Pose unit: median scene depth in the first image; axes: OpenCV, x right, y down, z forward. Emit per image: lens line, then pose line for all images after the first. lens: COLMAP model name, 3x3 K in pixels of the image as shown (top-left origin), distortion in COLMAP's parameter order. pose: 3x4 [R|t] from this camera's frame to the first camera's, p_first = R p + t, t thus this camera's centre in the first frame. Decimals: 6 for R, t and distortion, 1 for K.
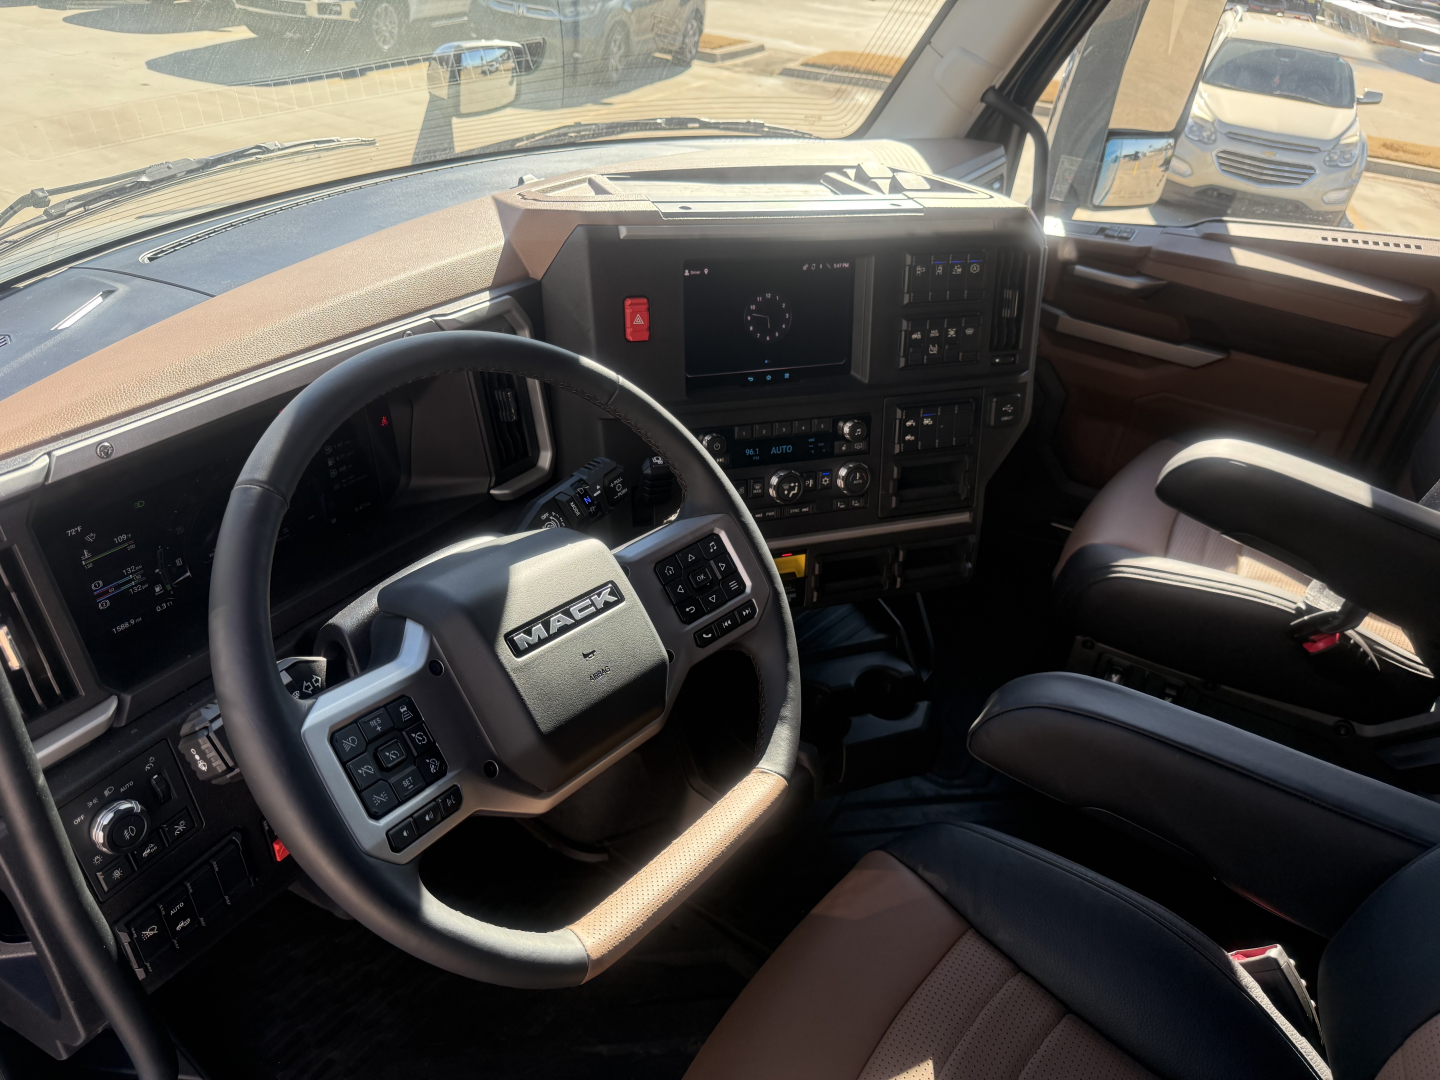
lens RADIAL K [[1014.4, 0, 712.7], [0, 1014.4, 550.7], [0, 0, 1]] dist [0.094710, -0.181541]
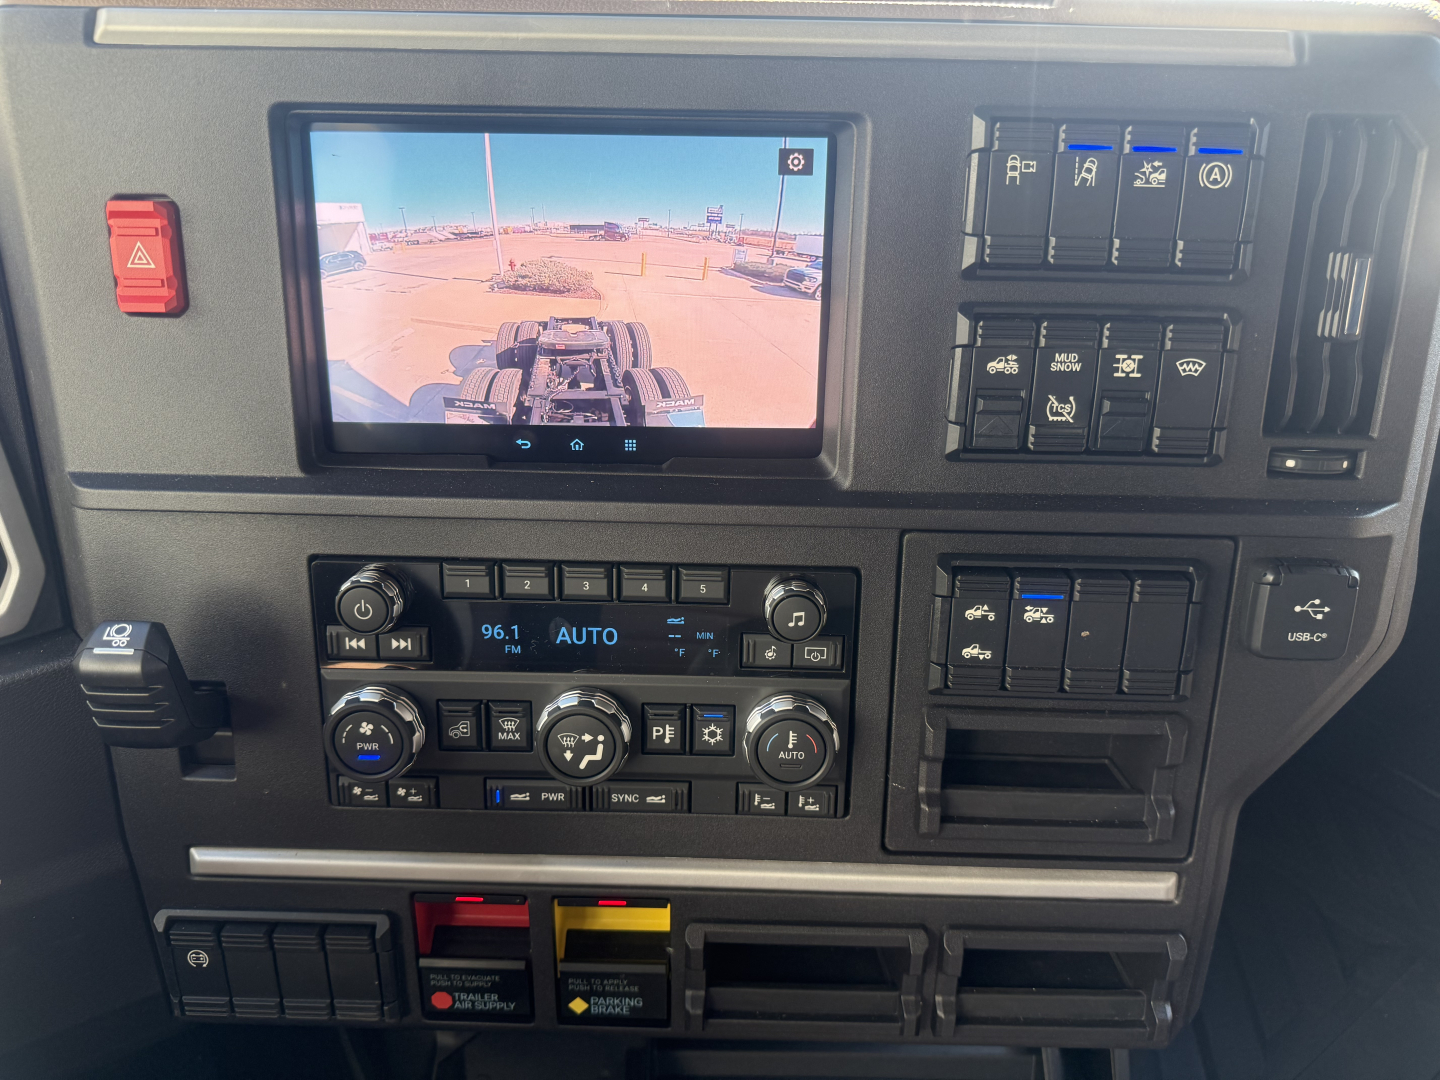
lens RADIAL K [[1014.4, 0, 712.7], [0, 1014.4, 550.7], [0, 0, 1]] dist [0.094710, -0.181541]
pose [[0.922090, 0.125681, -0.365998, 0.245790], [-0.152538, 0.987259, -0.045286, -0.121578], [0.355643, 0.097586, 0.929513, 0.666545]]
